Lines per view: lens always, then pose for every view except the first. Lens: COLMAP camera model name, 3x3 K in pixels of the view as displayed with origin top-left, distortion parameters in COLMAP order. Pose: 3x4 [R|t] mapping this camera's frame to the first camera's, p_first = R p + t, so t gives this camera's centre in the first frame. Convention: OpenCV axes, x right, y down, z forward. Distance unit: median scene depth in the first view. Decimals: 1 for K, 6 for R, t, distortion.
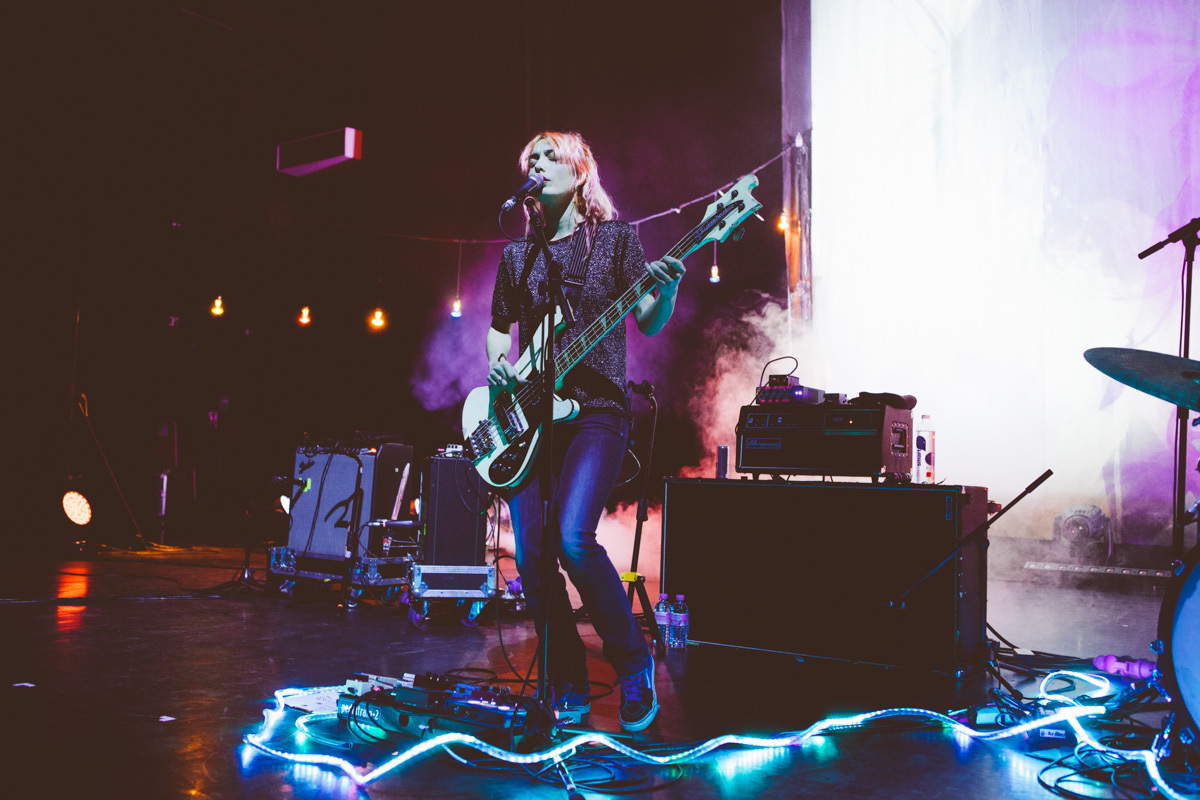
lens RADIAL K [[1120.2, 0, 596.9], [0, 1120.2, 394.1], [0, 0, 1]] dist [-0.016840, 0.000000]
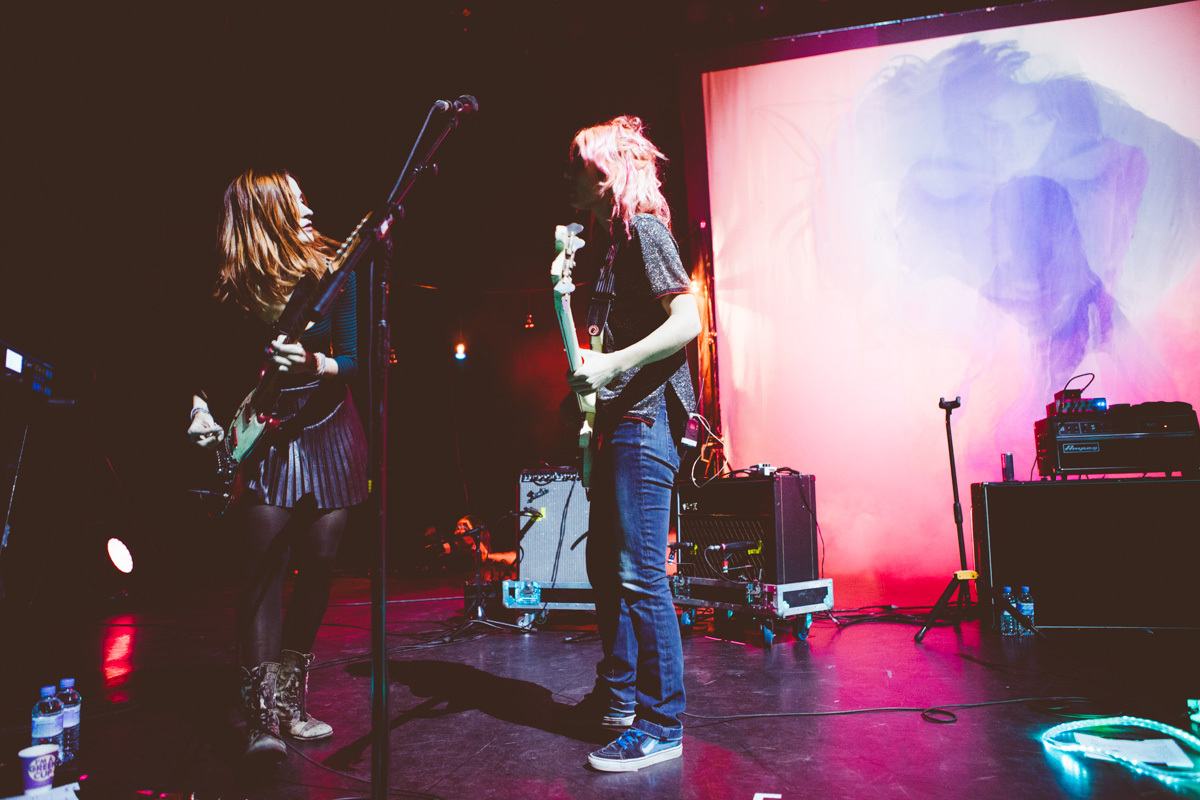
lens RADIAL K [[824.1, 0, 592.6], [0, 824.1, 403.5], [0, 0, 1]] dist [-0.062826, 0.031187]
pose [[0.931118, -0.012452, 0.364505, -0.574633], [0.026552, 0.999079, -0.033695, 0.012170], [-0.363750, 0.041052, 0.930591, 0.376753]]
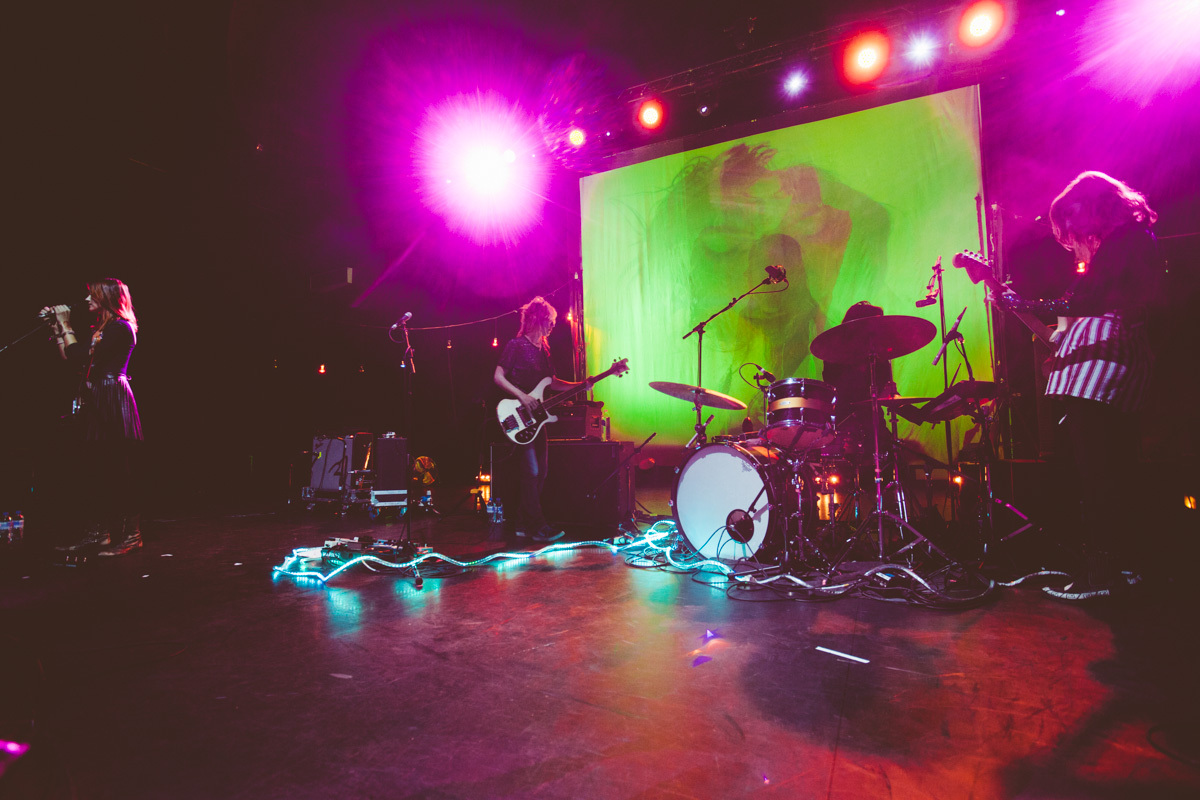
lens RADIAL K [[593.8, 0, 594.1], [0, 593.8, 399.8], [0, 0, 1]] dist [-0.045142, 0.001401]
pose [[0.987488, -0.031240, 0.154570, 0.079410], [0.031738, 0.999496, -0.000751, -0.001091], [-0.154468, 0.005647, 0.987982, -0.134330]]
